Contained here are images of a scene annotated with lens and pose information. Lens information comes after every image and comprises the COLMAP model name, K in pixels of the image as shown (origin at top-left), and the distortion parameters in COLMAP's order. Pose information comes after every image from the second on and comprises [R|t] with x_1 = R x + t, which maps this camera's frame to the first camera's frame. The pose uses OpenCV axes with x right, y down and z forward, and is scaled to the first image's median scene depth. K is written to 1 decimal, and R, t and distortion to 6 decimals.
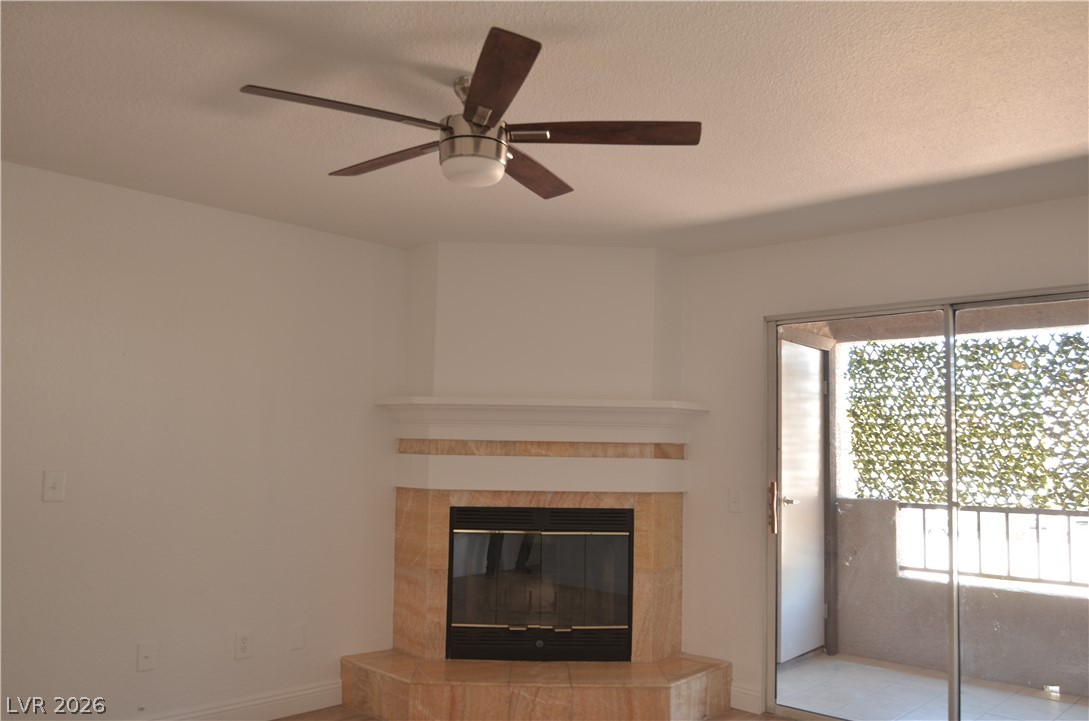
lens RADIAL K [[850.5, 0, 548.2], [0, 850.5, 378.4], [0, 0, 1]] dist [-0.079218, 0.036918]
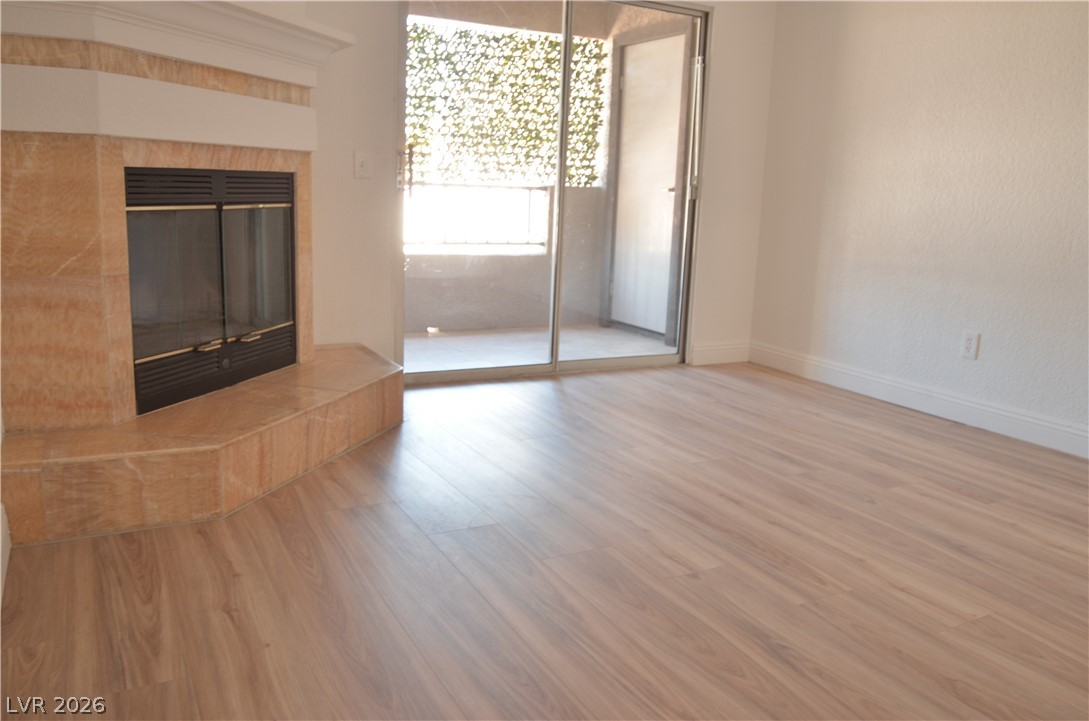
lens RADIAL K [[850.5, 0, 540.1], [0, 850.5, 380.9], [0, 0, 1]] dist [-0.079218, 0.036918]
pose [[0.314082, -0.216523, 0.924376, -0.580139], [-0.116303, 0.957538, 0.263808, 0.106755], [-0.942245, -0.190365, 0.275563, 0.538884]]
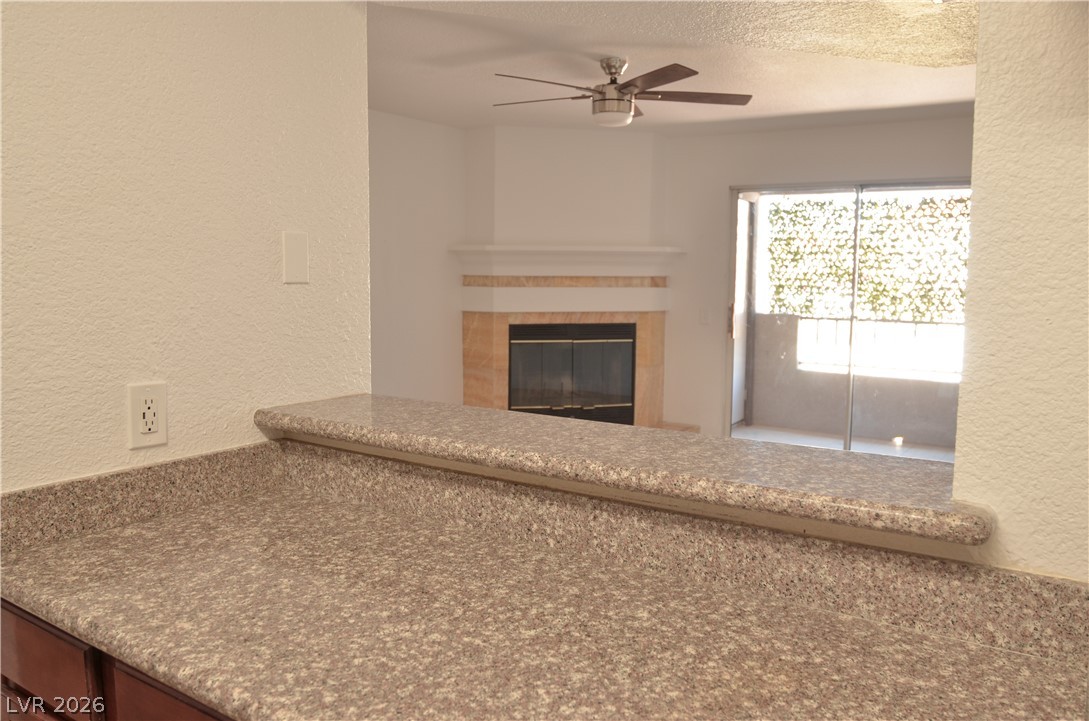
lens RADIAL K [[850.5, 0, 550.8], [0, 850.5, 371.5], [0, 0, 1]] dist [-0.079218, 0.036918]
pose [[0.985656, -0.031390, 0.165820, -0.278018], [-0.003238, 0.978851, 0.204548, -0.057389], [-0.168734, -0.202151, 0.964709, -0.364628]]
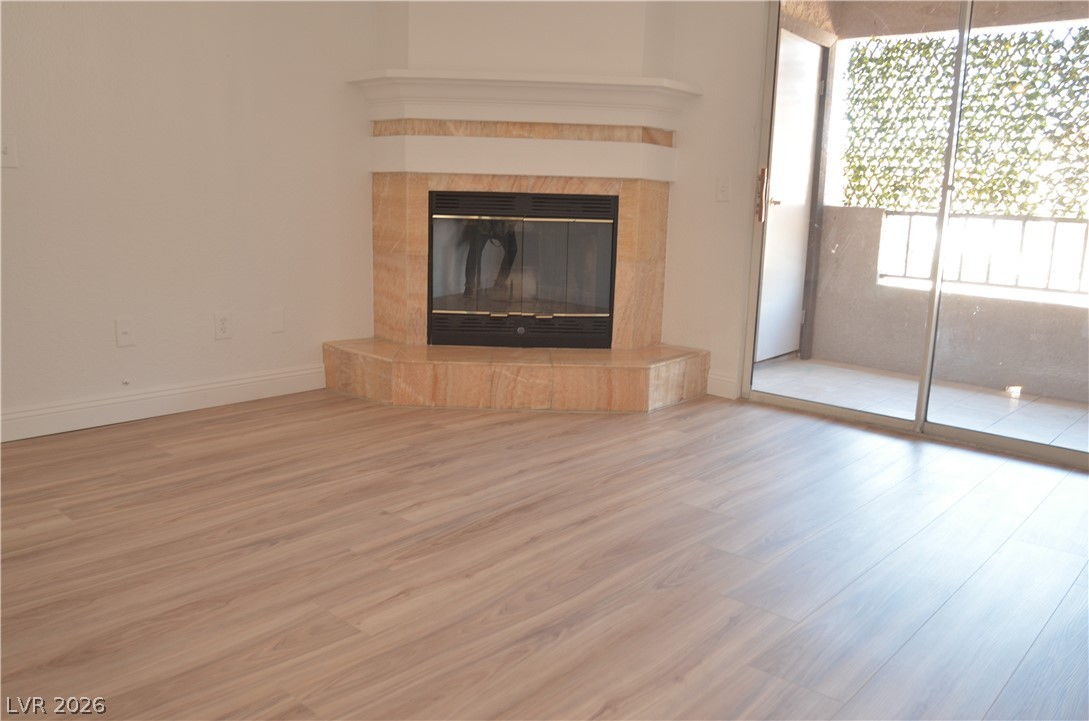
lens RADIAL K [[850.5, 0, 549.1], [0, 850.5, 375.8], [0, 0, 1]] dist [-0.079218, 0.036918]
pose [[0.999584, 0.006407, 0.028135, -0.004625], [-0.014229, 0.957696, 0.287429, 0.073590], [-0.025103, -0.287709, 0.957389, 0.015416]]
